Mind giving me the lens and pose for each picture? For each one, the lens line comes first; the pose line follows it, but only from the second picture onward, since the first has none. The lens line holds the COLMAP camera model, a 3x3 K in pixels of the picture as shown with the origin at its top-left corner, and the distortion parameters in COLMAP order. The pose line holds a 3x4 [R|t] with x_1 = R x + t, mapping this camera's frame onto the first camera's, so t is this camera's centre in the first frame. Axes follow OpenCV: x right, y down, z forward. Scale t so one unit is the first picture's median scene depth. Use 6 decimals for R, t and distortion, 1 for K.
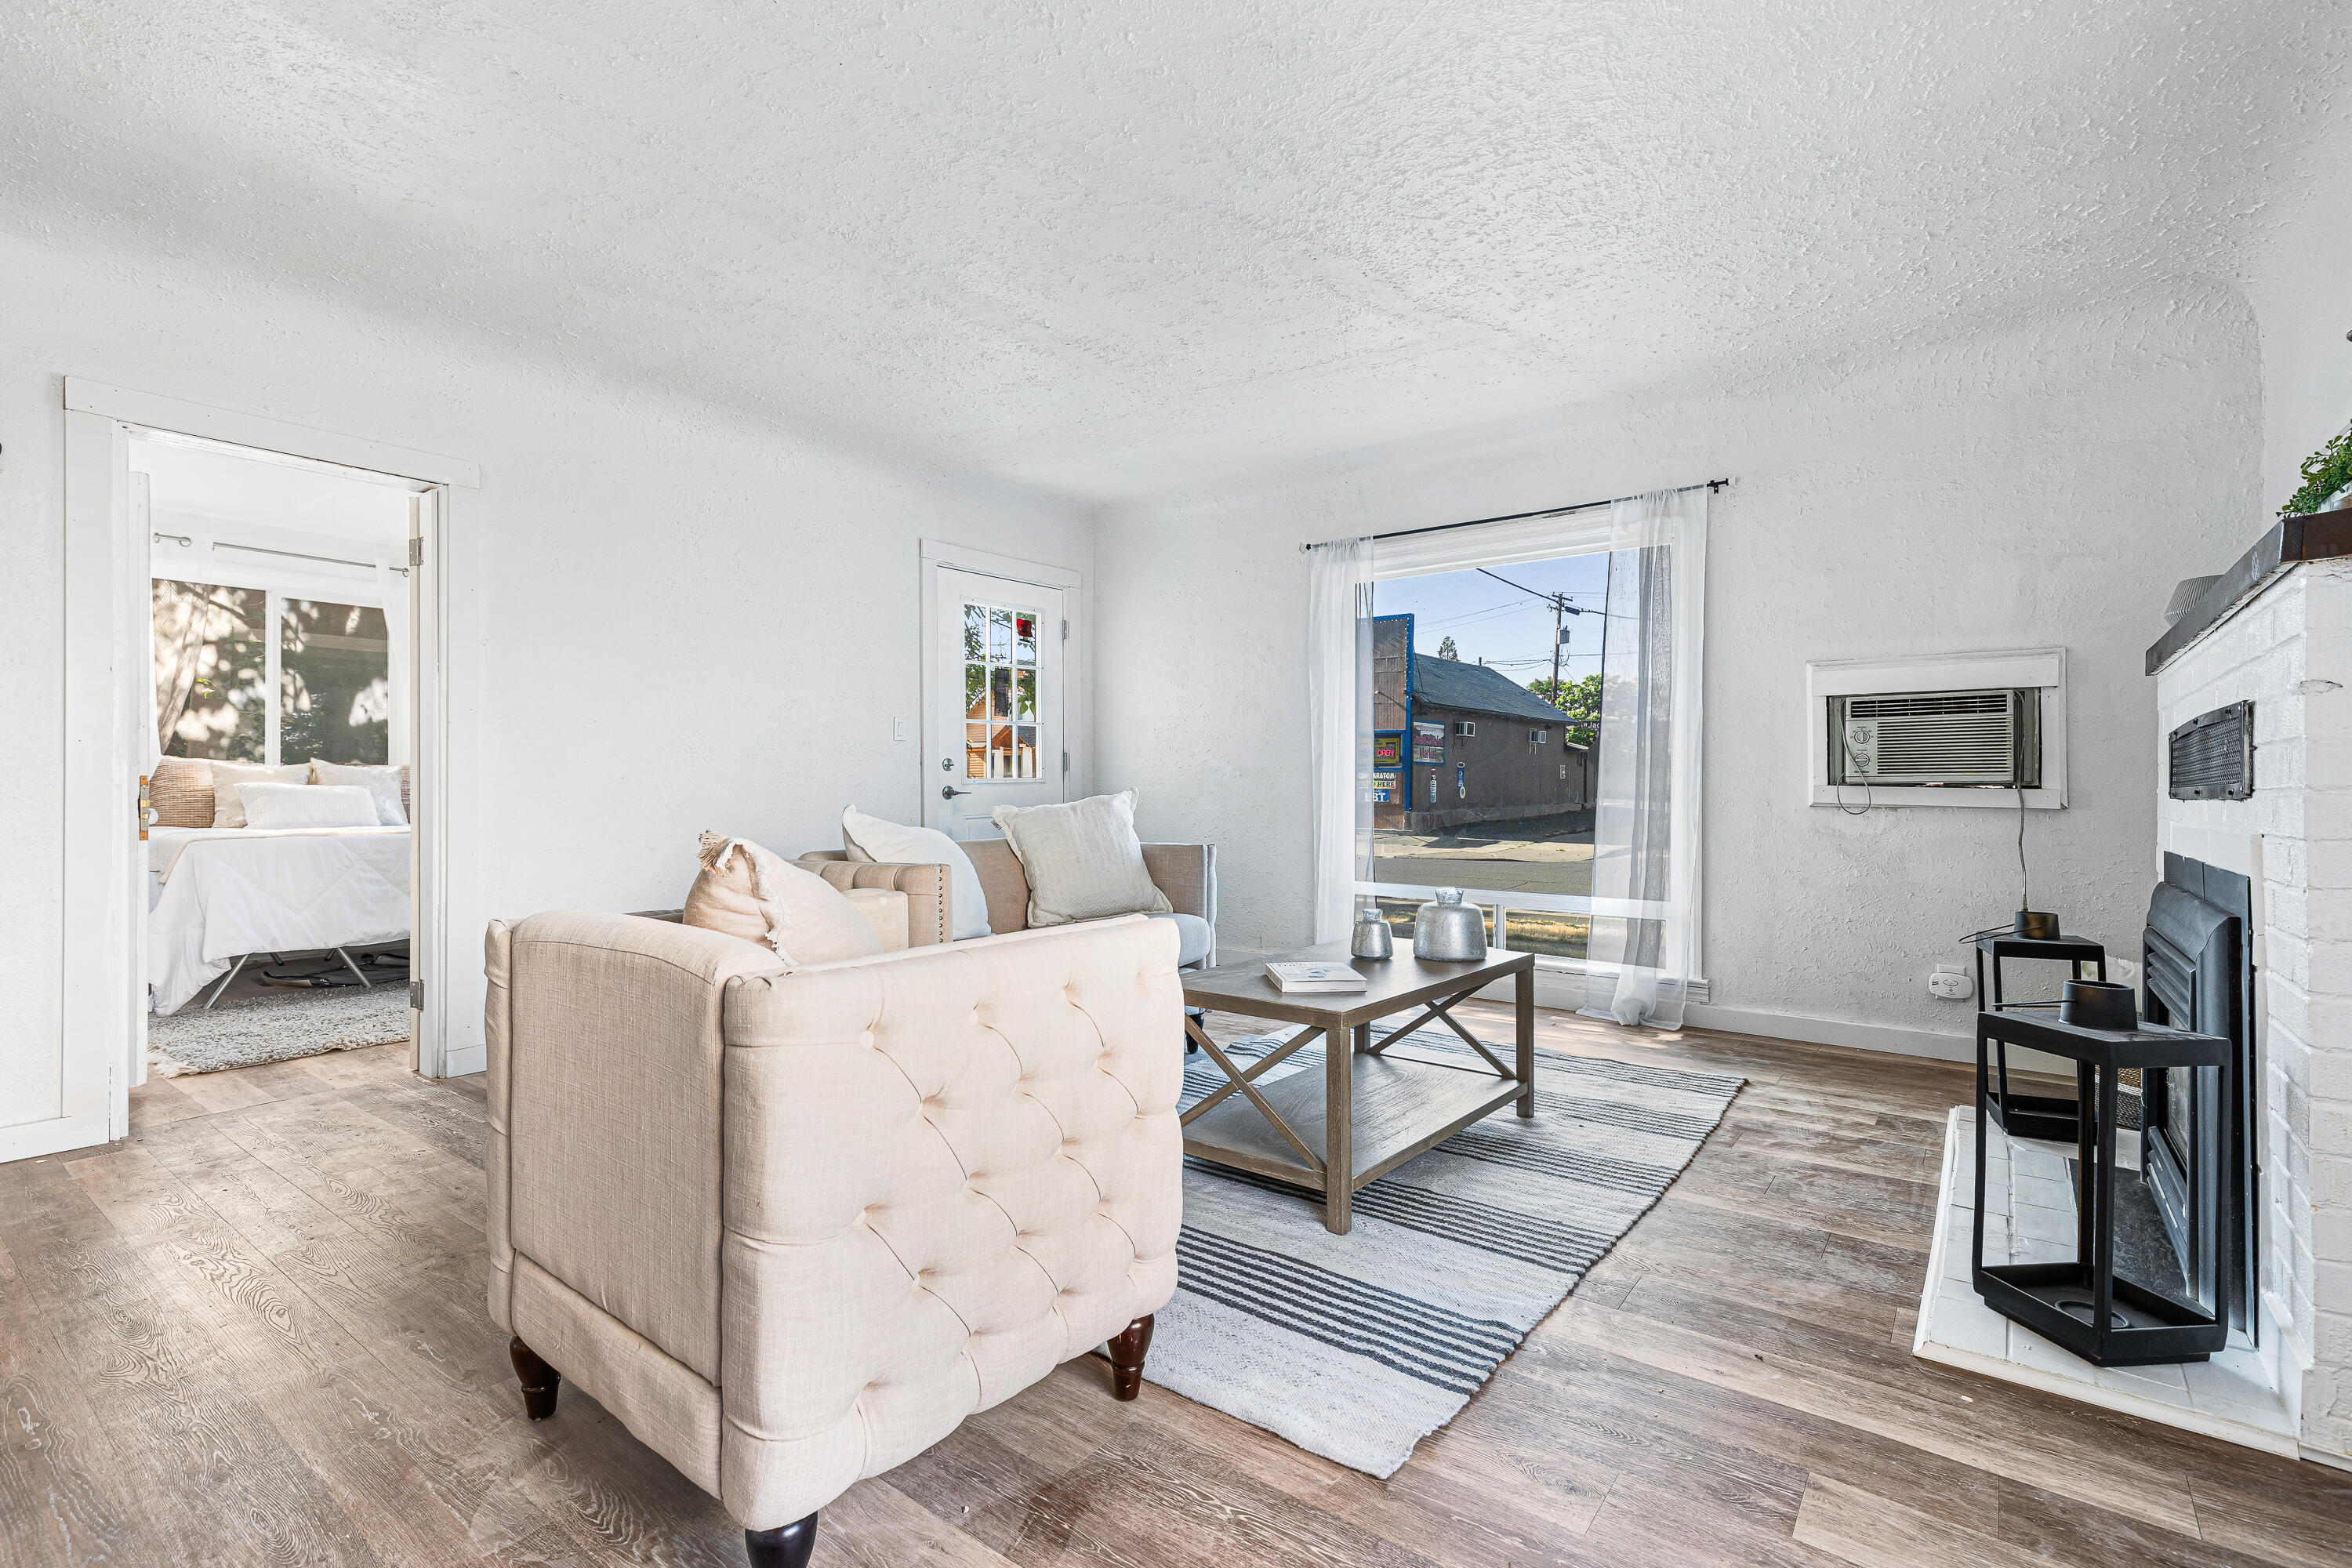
lens RADIAL K [[1070.2, 0, 1170.5], [0, 1070.2, 793.4], [0, 0, 1]] dist [0.005106, 0.001333]
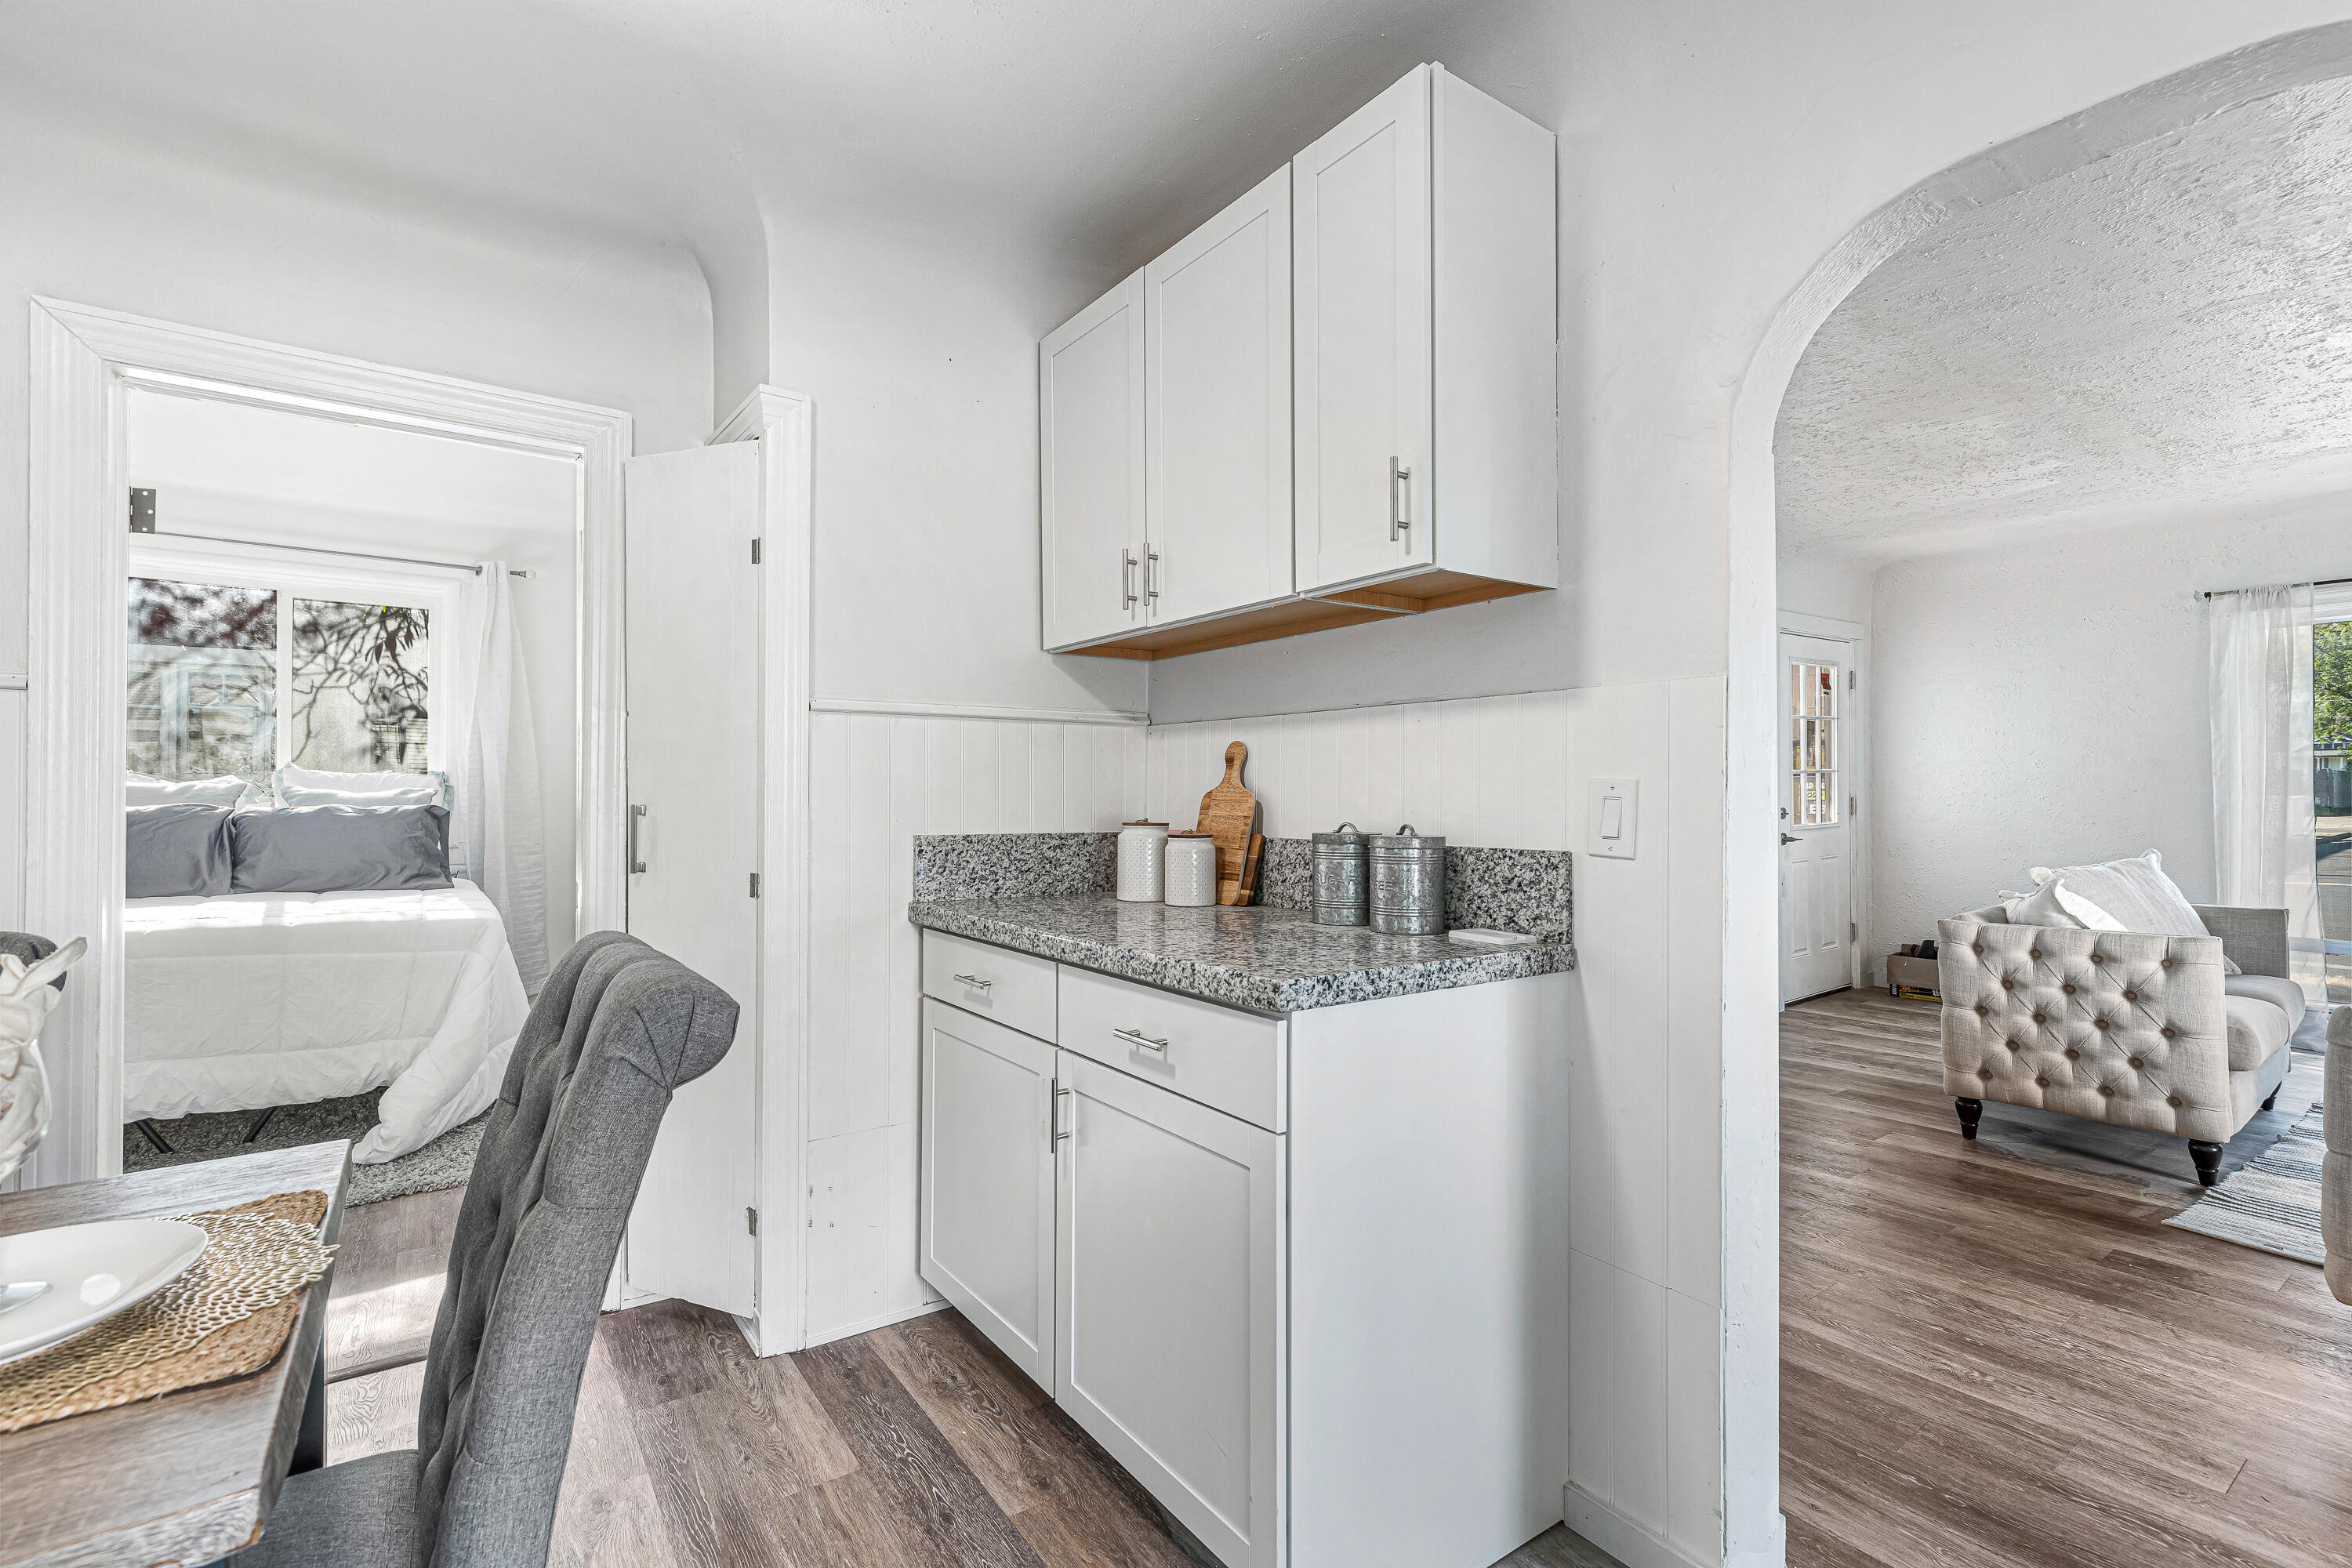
lens RADIAL K [[1070.2, 0, 1196.1], [0, 1070.2, 782.8], [0, 0, 1]] dist [0.005106, 0.001333]
pose [[0.960183, -0.011038, -0.279154, -0.852888], [0.006485, 0.999831, -0.017228, -0.076217], [0.279297, 0.014732, 0.960092, -0.377964]]
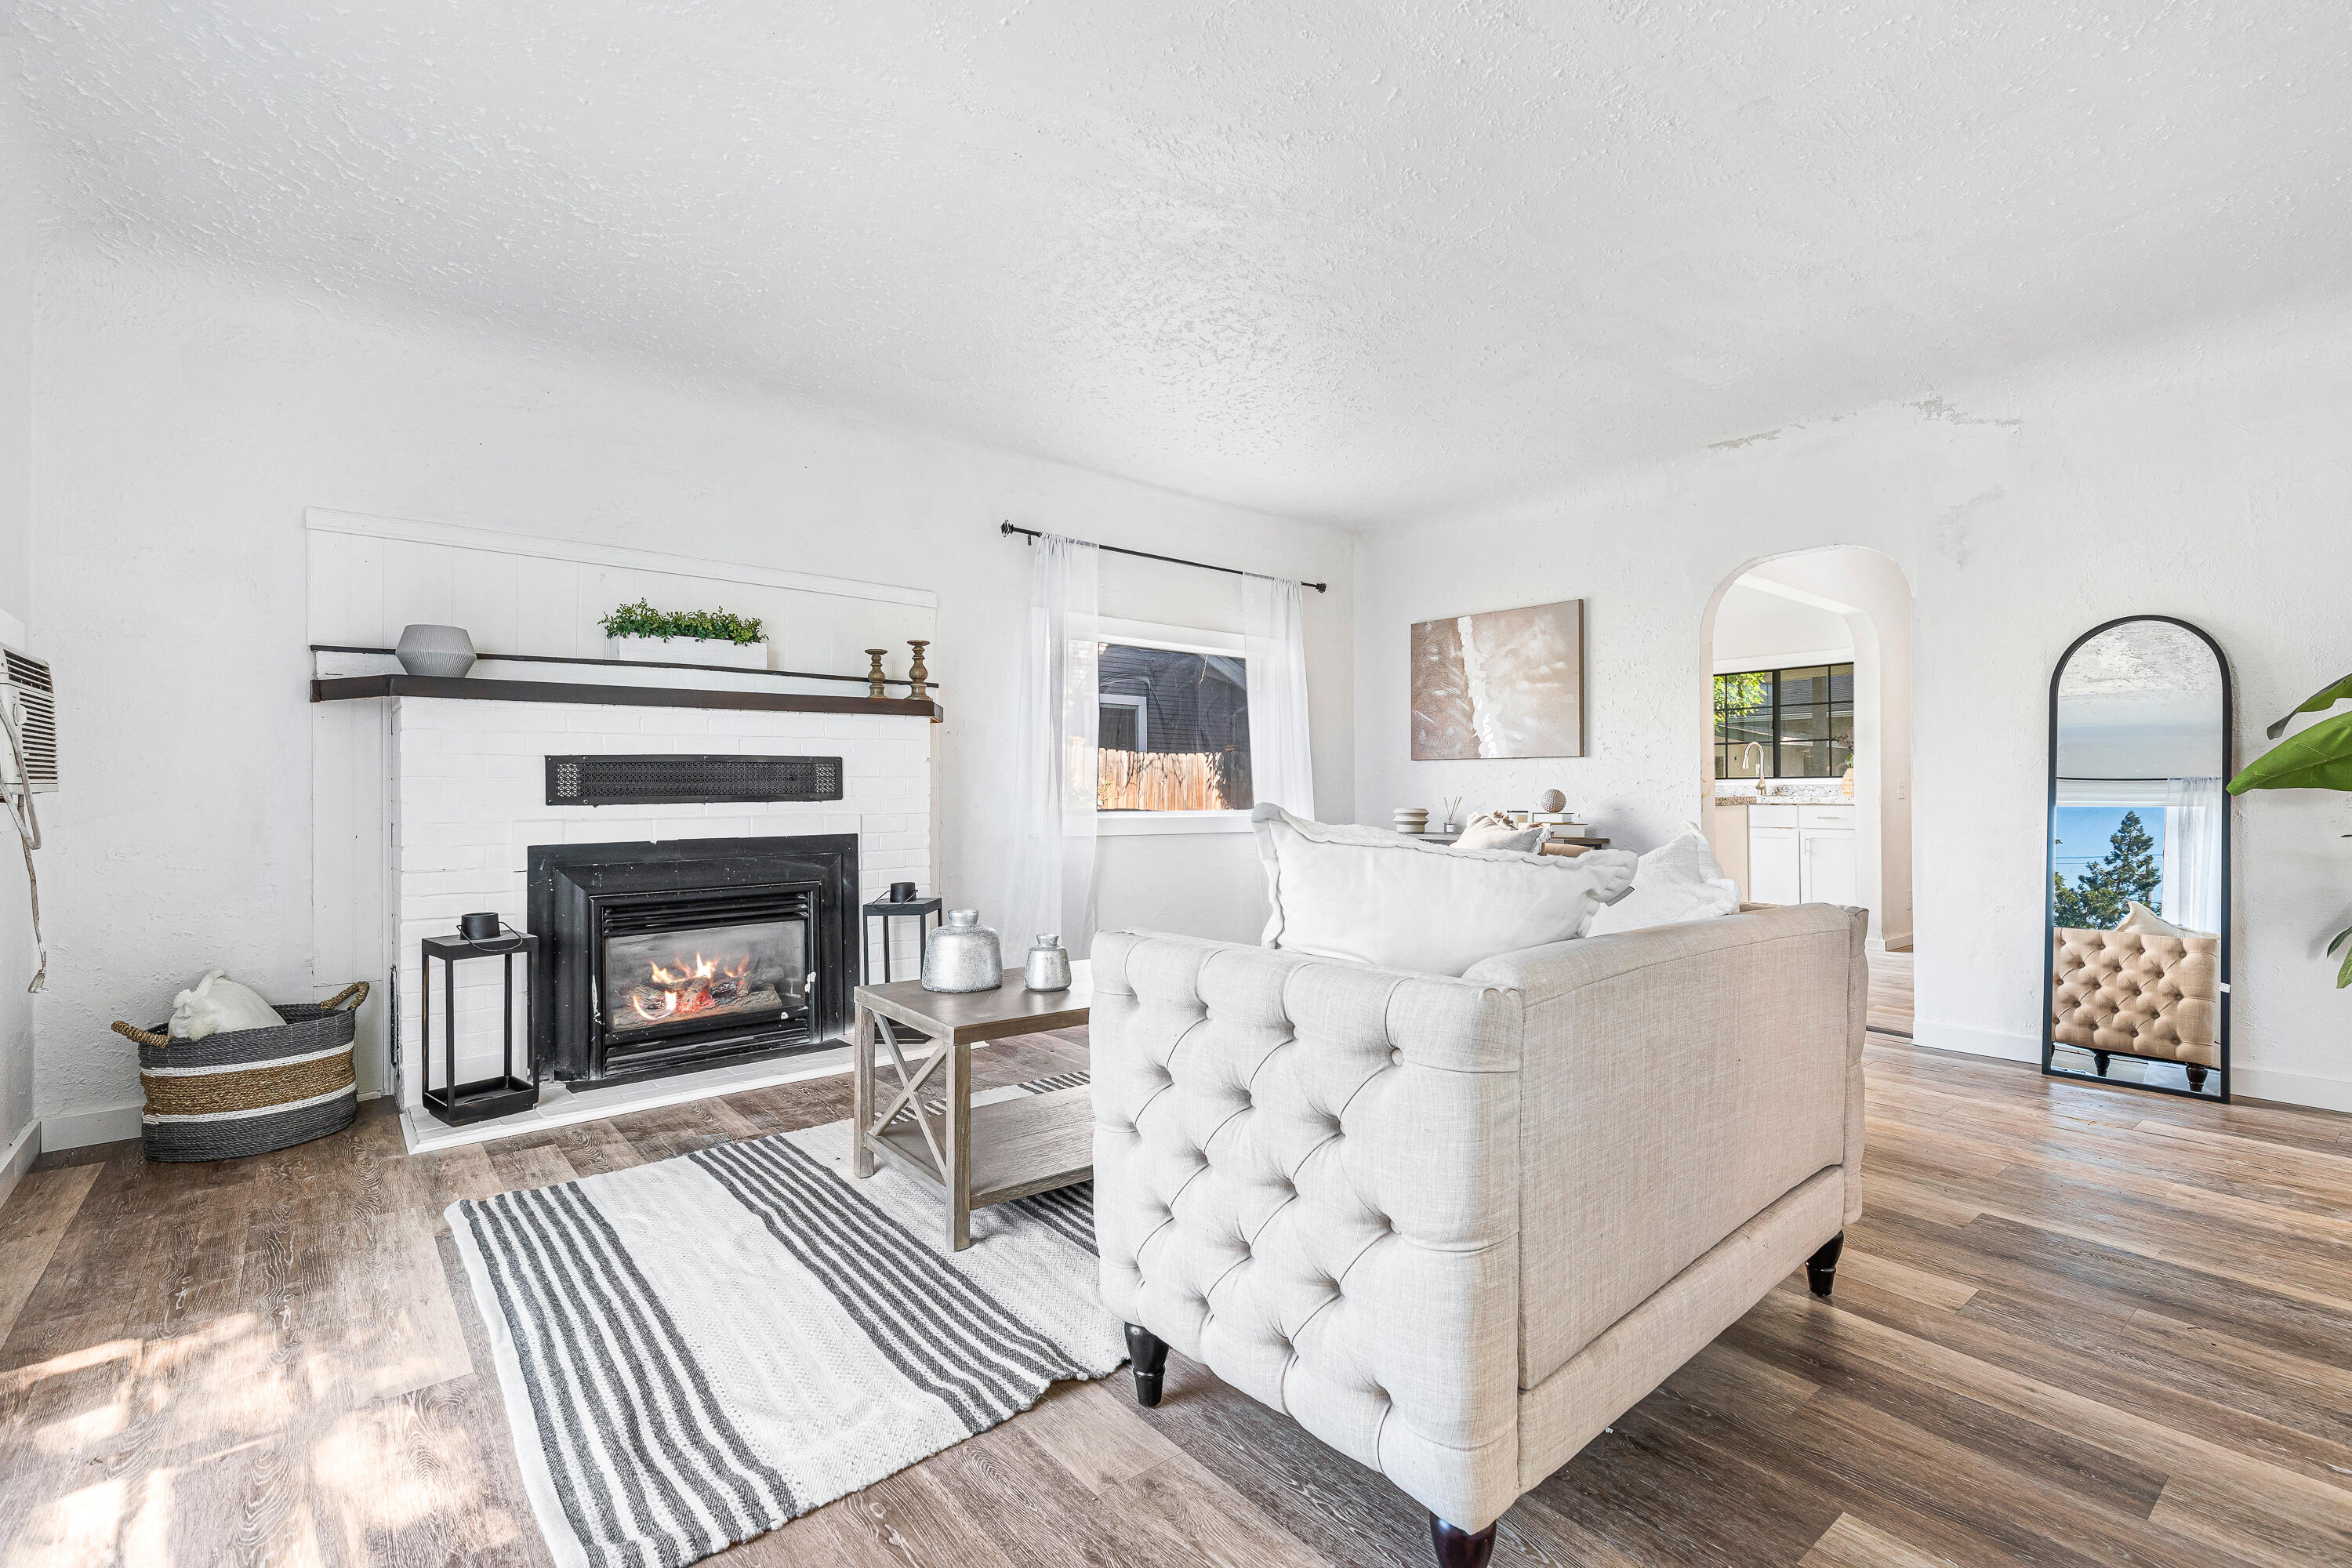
lens RADIAL K [[1070.2, 0, 1197.1], [0, 1070.2, 793.6], [0, 0, 1]] dist [0.005106, 0.001333]
pose [[-0.977521, 0.003063, 0.210816, -0.117605], [0.006208, 0.999879, 0.014259, -0.018858], [-0.210746, 0.015247, -0.977422, 1.779320]]
